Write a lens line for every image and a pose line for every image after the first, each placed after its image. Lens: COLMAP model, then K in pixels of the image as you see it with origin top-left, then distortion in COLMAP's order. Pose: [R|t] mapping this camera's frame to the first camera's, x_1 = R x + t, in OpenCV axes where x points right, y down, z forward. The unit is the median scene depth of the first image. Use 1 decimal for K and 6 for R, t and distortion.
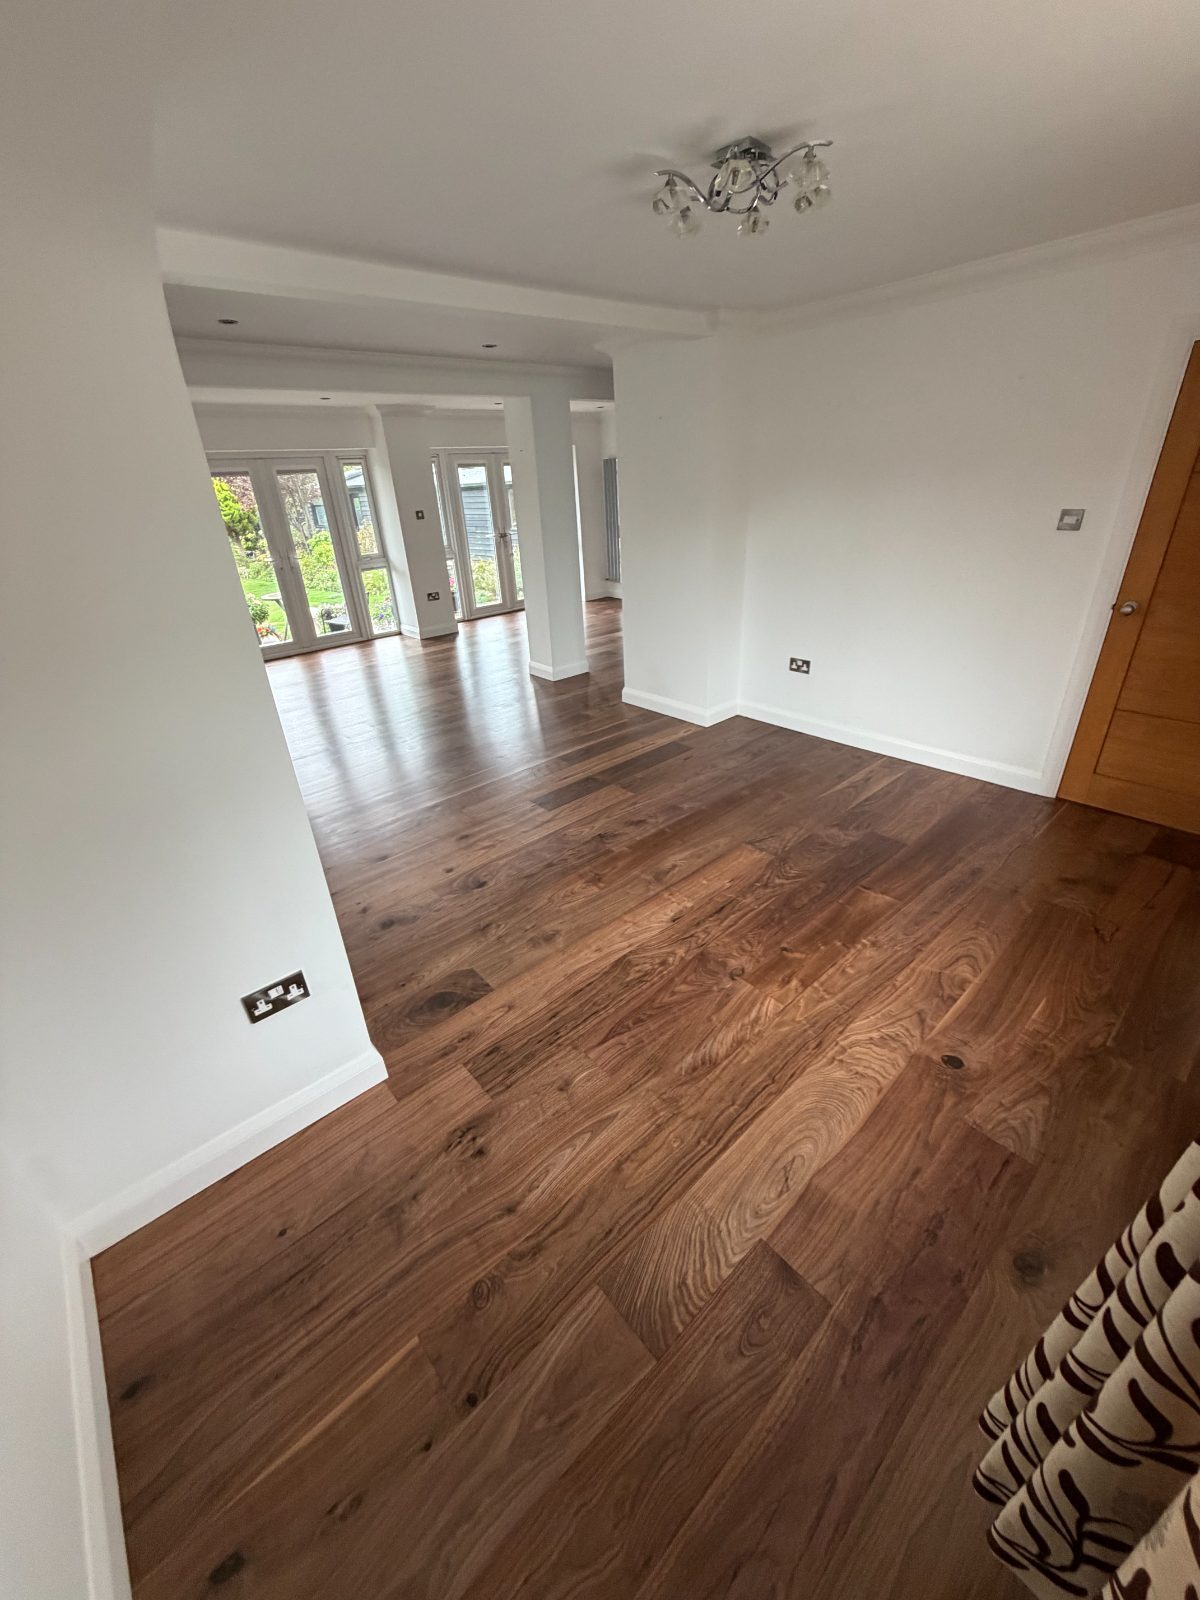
lens RADIAL K [[634.4, 0, 600.0], [0, 634.4, 800.0], [0, 0, 1]] dist [-0.000217, -0.000019]
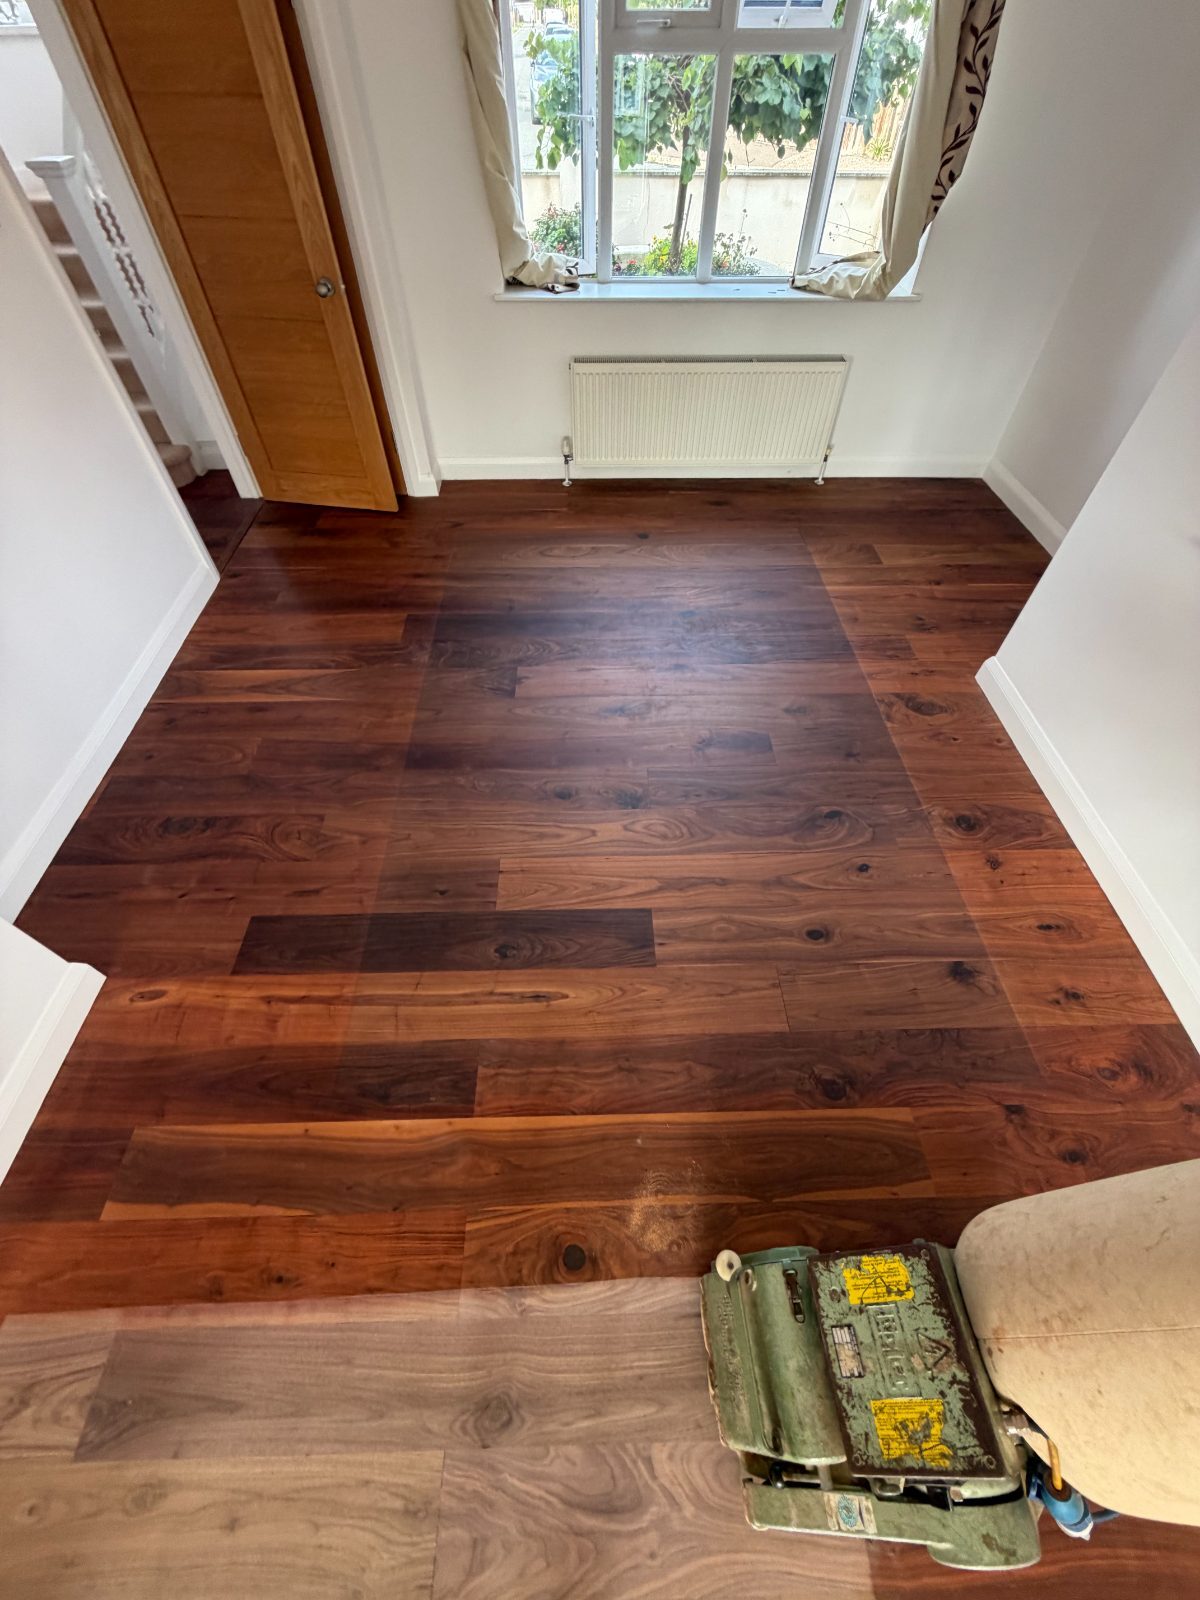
lens RADIAL K [[634.4, 0, 600.0], [0, 634.4, 800.0], [0, 0, 1]] dist [-0.000217, -0.000019]
pose [[-0.769498, -0.468308, 0.434236, -0.220070], [0.316764, 0.310535, 0.896230, -0.473911], [-0.554557, 0.827197, -0.090613, 0.908928]]
